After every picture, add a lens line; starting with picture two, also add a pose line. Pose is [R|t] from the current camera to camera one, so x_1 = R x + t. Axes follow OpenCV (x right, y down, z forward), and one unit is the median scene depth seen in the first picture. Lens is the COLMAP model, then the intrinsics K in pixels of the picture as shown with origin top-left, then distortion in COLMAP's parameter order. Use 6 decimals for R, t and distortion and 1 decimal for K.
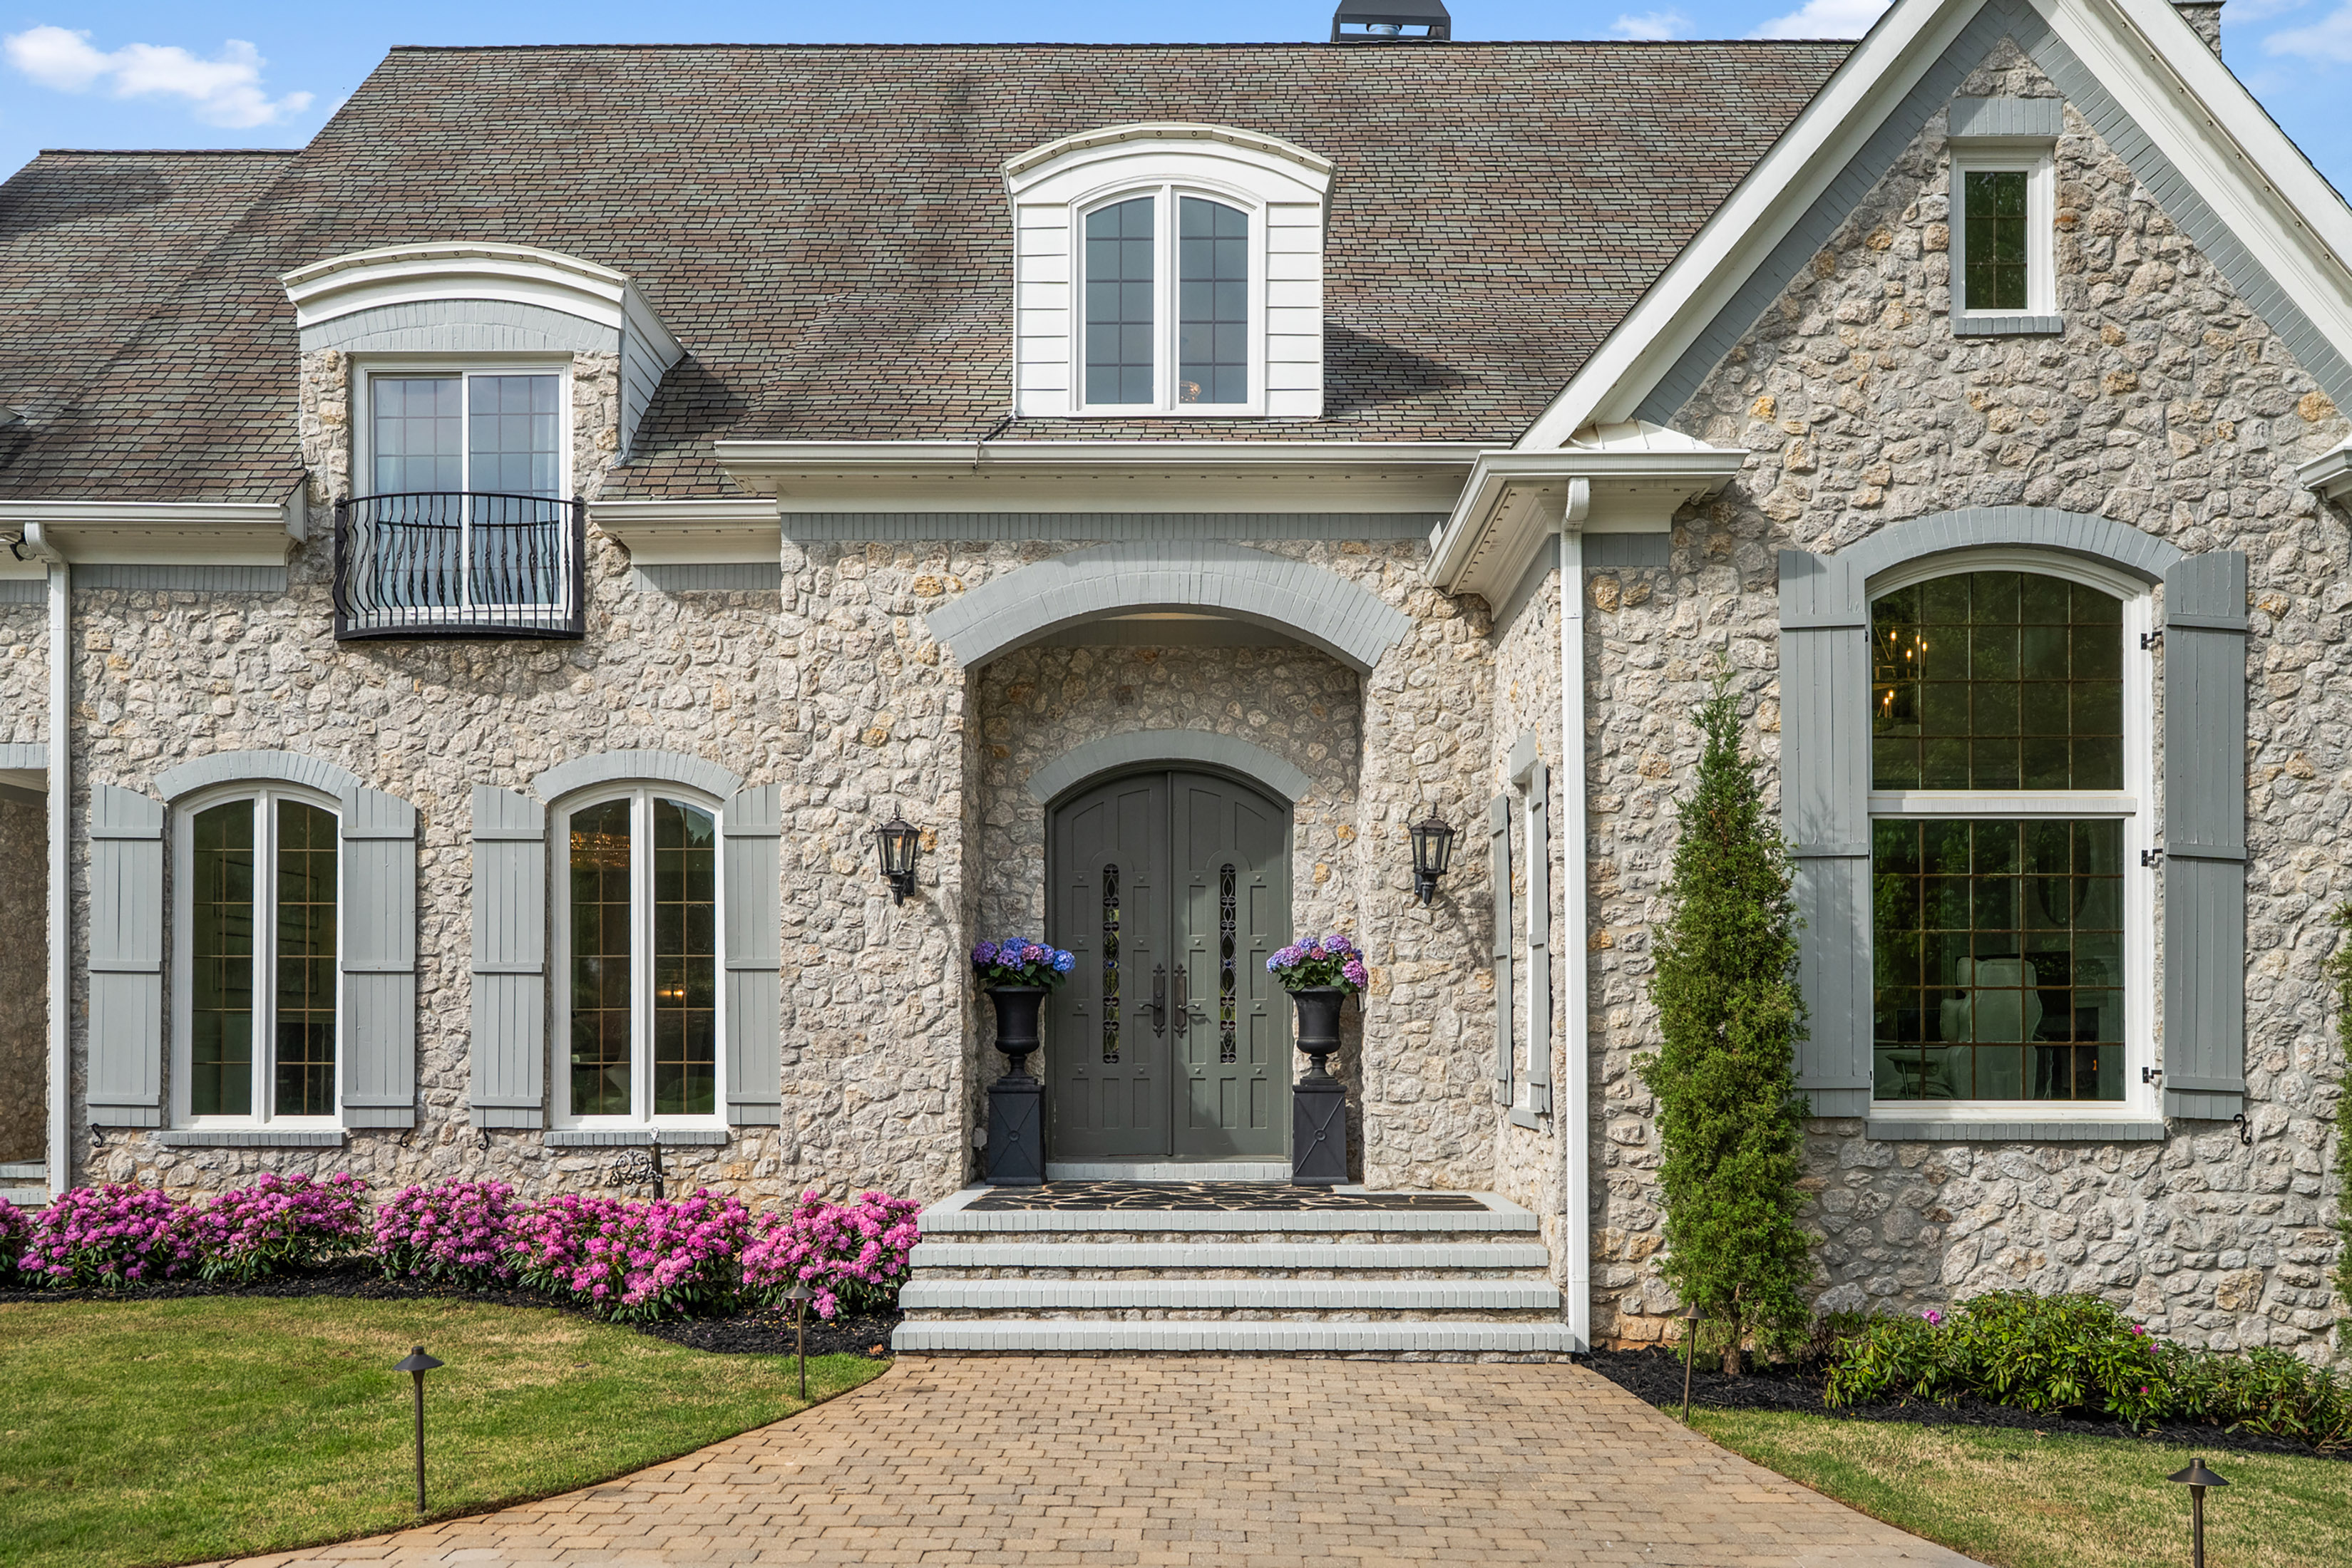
lens RADIAL K [[1917.5, 0, 1183.6], [0, 1917.5, 1013.8], [0, 0, 1]] dist [-0.000208, 0.000057]
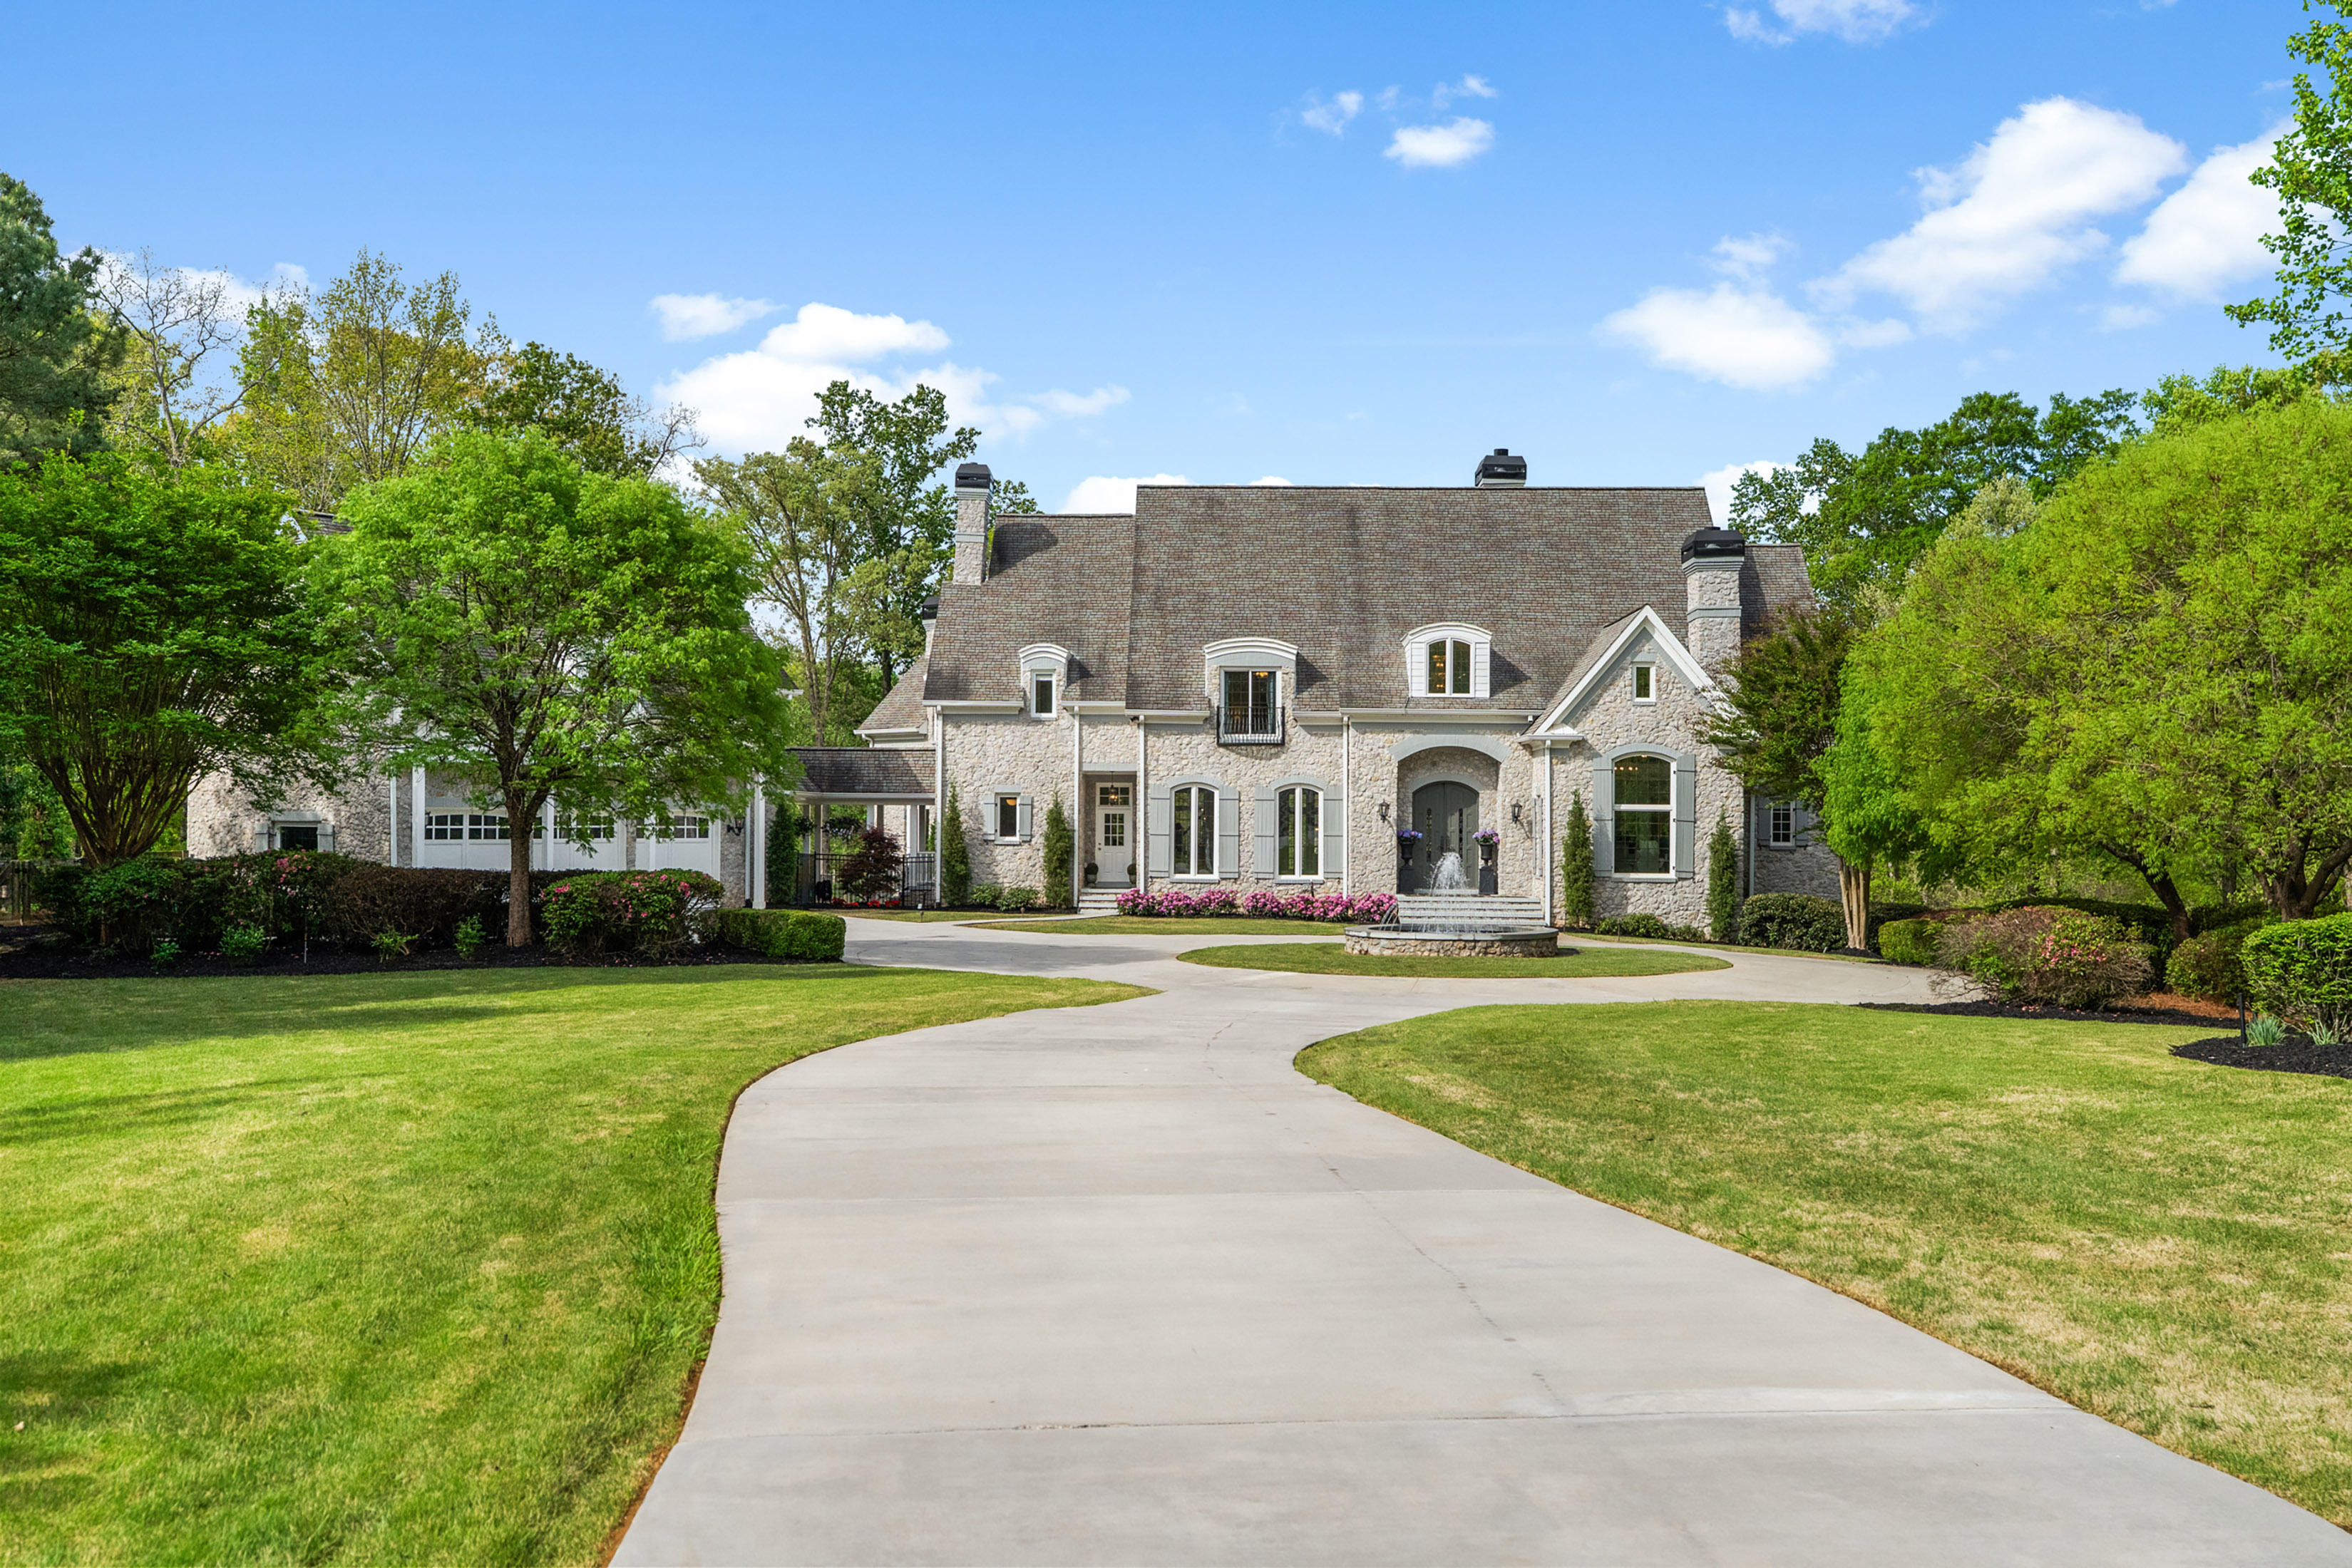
lens RADIAL K [[2305.3, 0, 1167.4], [0, 2305.3, 747.5], [0, 0, 1]] dist [0.011855, 0.006870]
pose [[0.999672, 0.008368, -0.024204, -0.430360], [-0.008766, 0.999828, -0.016364, -0.116542], [0.024063, 0.016571, 0.999573, -3.409725]]
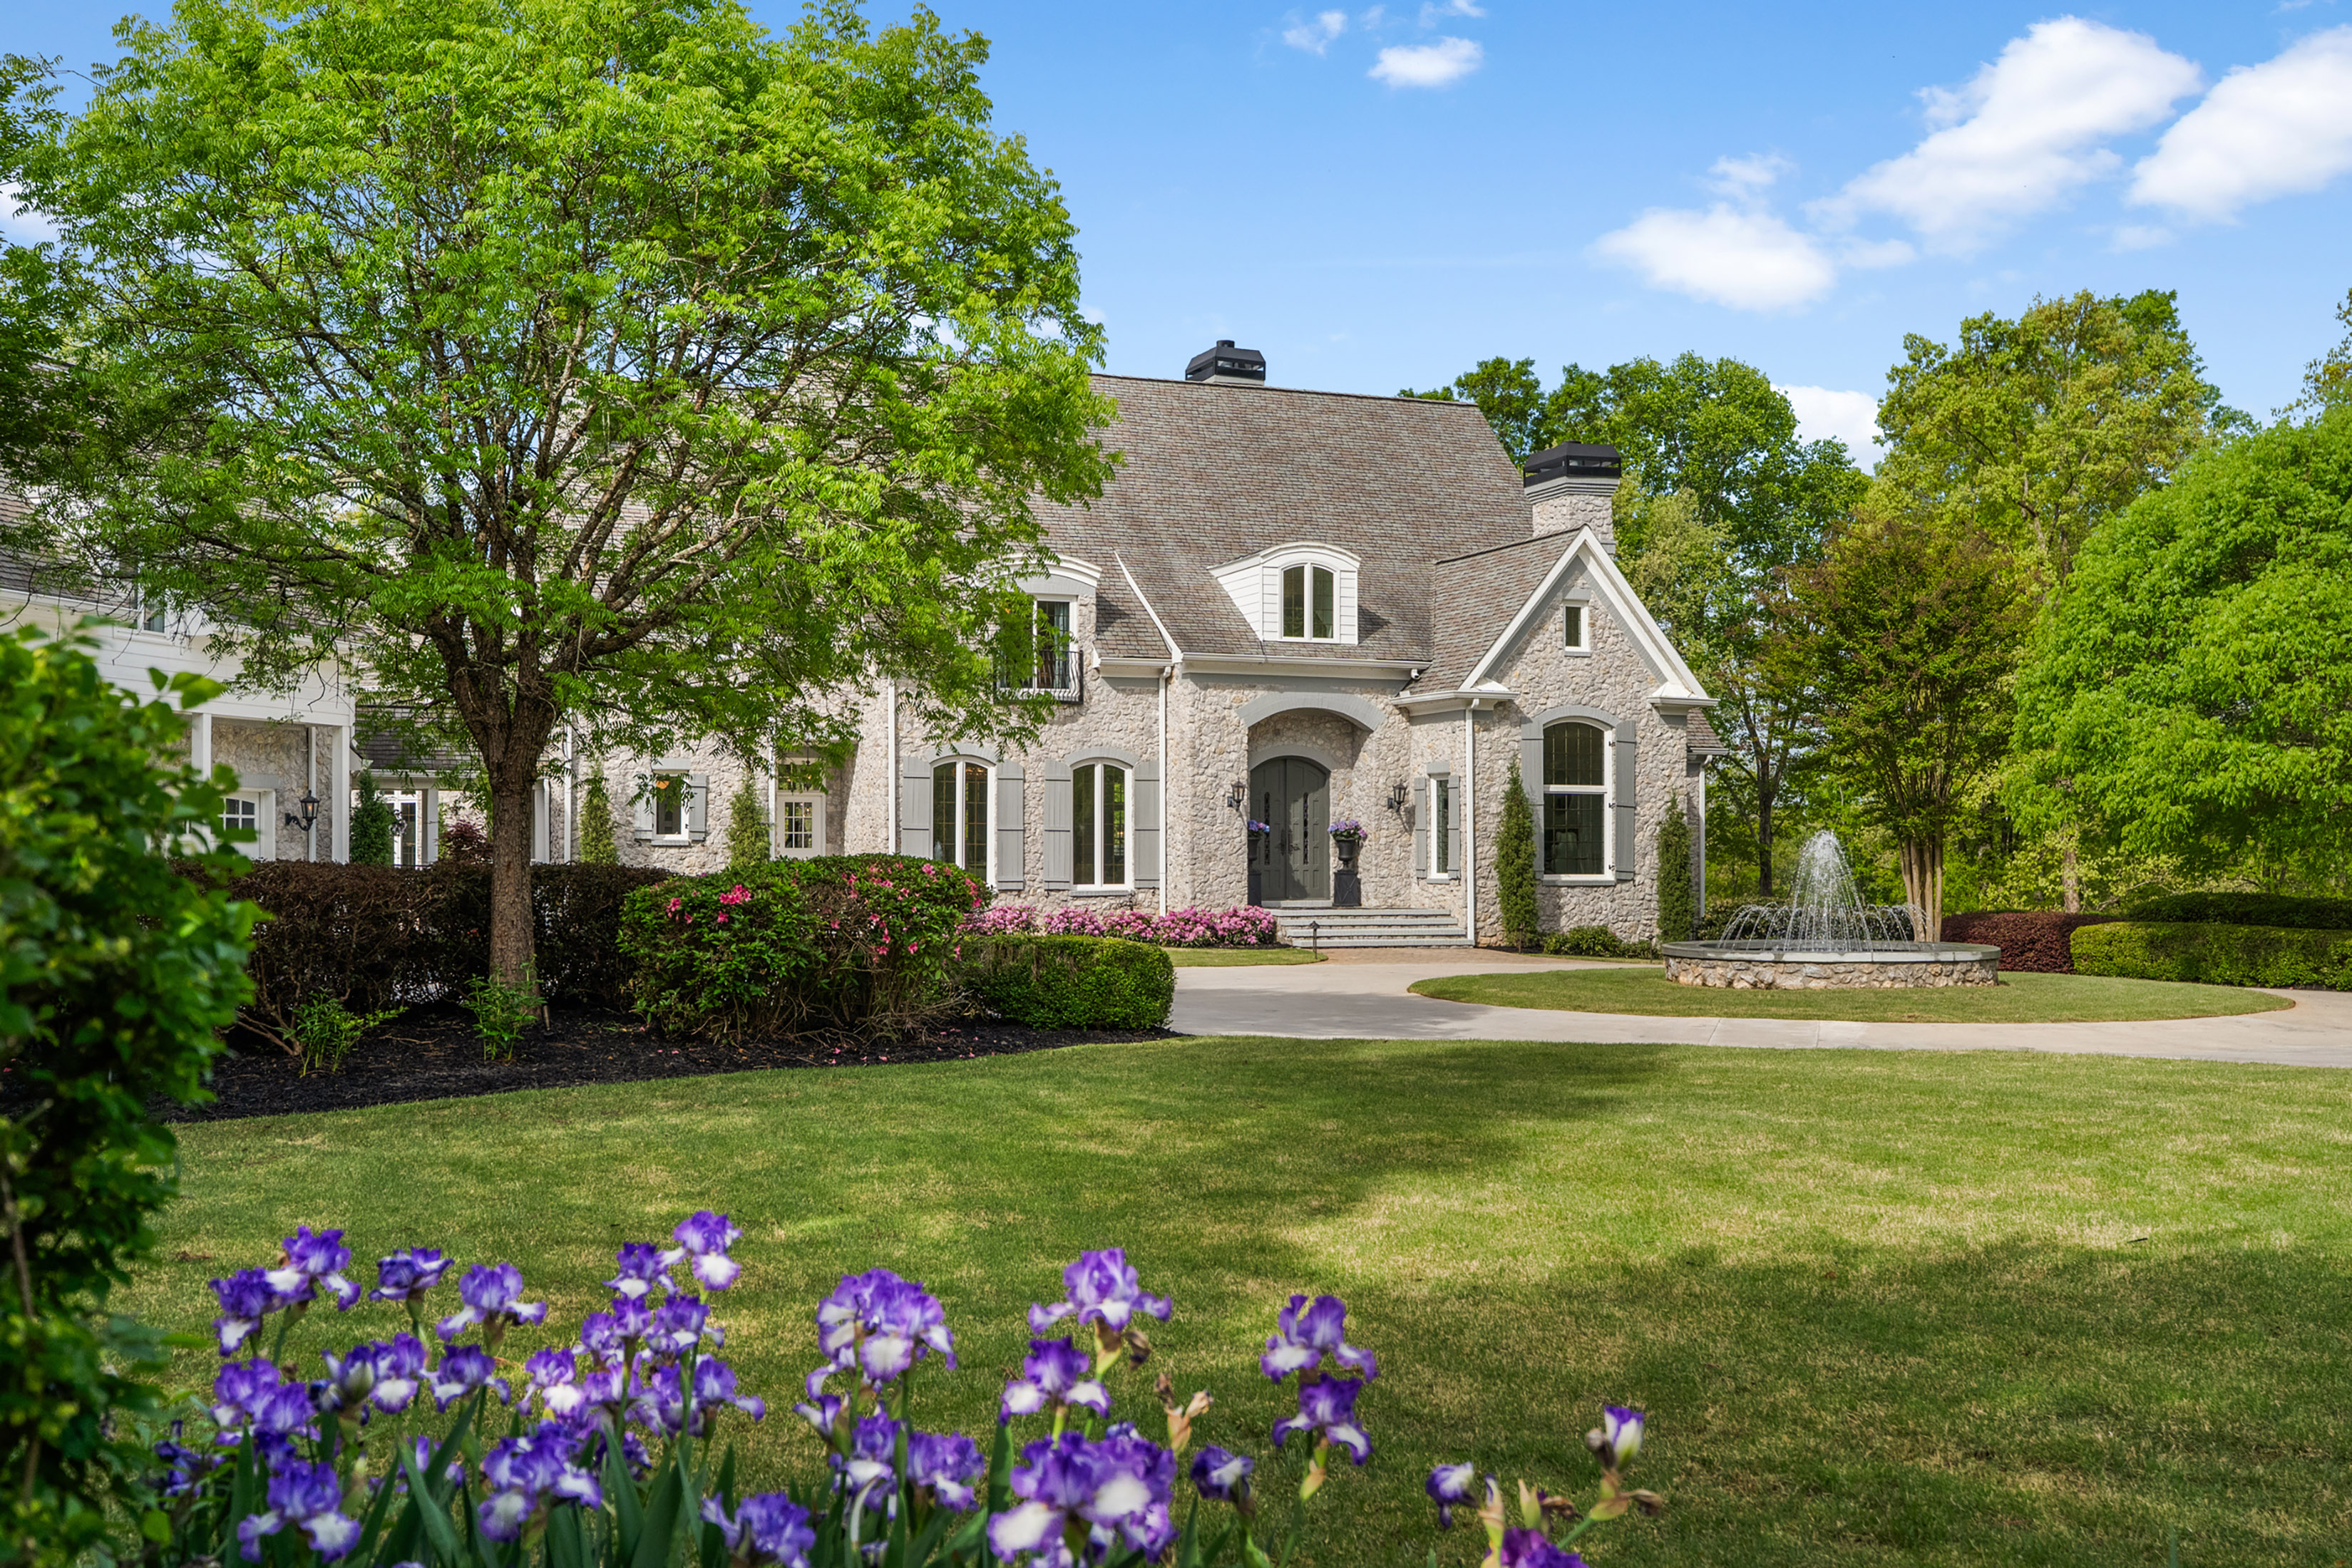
lens RADIAL K [[2340.4, 0, 1176.0], [0, 2340.4, 784.0], [0, 0, 1]] dist [-0.003778, -0.000812]
pose [[0.923509, 0.013343, 0.383345, -1.428582], [-0.007725, 0.999839, -0.016191, -0.034038], [-0.383500, 0.011991, 0.923463, -2.022064]]
